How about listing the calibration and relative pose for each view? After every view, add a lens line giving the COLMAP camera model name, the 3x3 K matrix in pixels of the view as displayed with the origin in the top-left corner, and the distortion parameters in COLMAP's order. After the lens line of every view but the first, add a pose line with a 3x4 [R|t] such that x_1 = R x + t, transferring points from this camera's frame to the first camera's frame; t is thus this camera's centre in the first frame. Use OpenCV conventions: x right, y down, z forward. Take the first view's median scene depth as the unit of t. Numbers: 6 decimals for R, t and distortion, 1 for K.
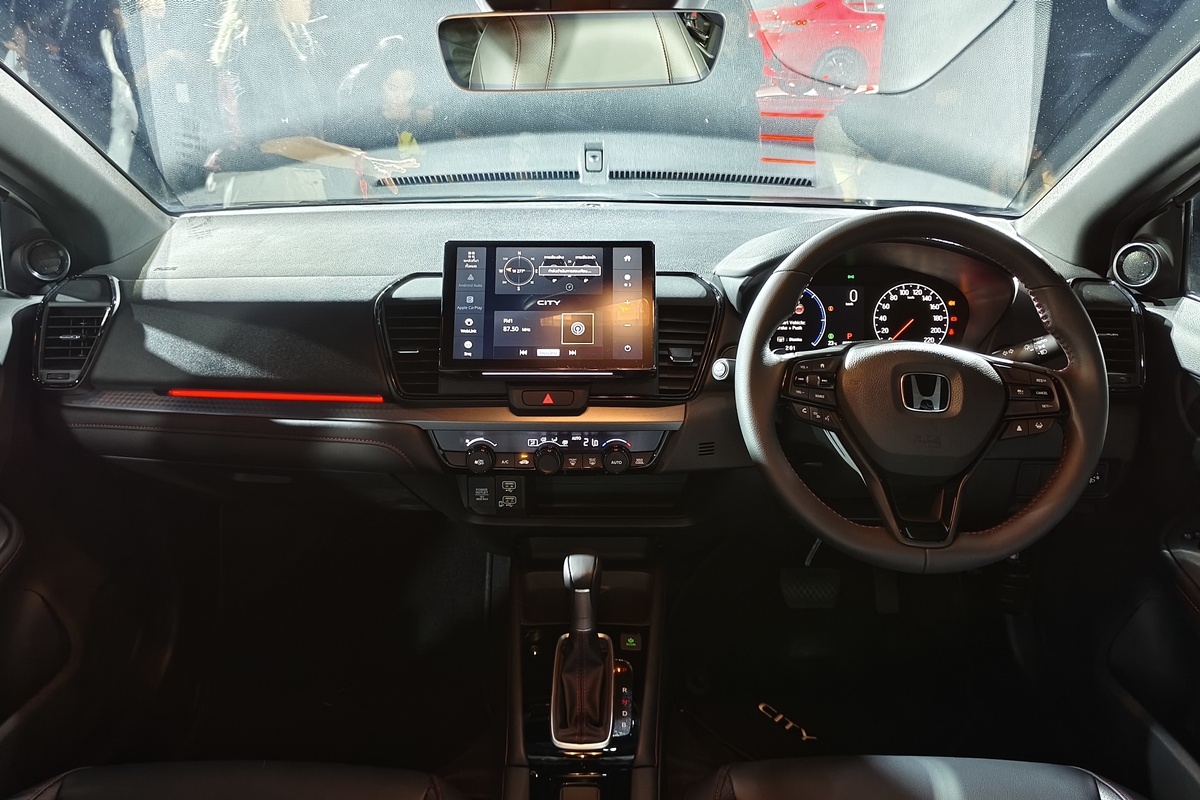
lens RADIAL K [[1036.4, 0, 573.1], [0, 1036.4, 397.3], [0, 0, 1]] dist [0.043510, 0.000940]
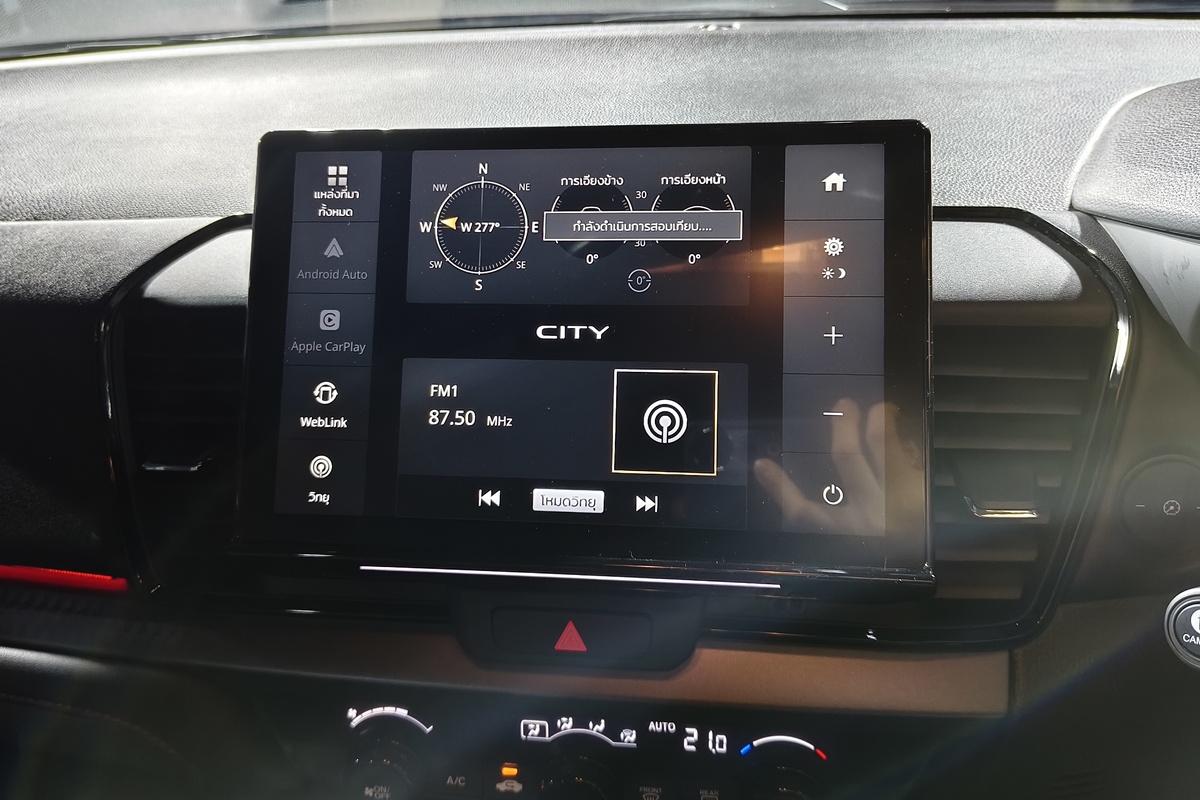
lens RADIAL K [[1036.4, 0, 573.1], [0, 1036.4, 397.3], [0, 0, 1]] dist [0.043510, 0.000940]
pose [[0.993619, 0.008329, -0.112480, 0.011750], [0.007224, 0.990522, 0.137166, -0.113747], [0.112556, -0.137104, 0.984141, 0.686099]]
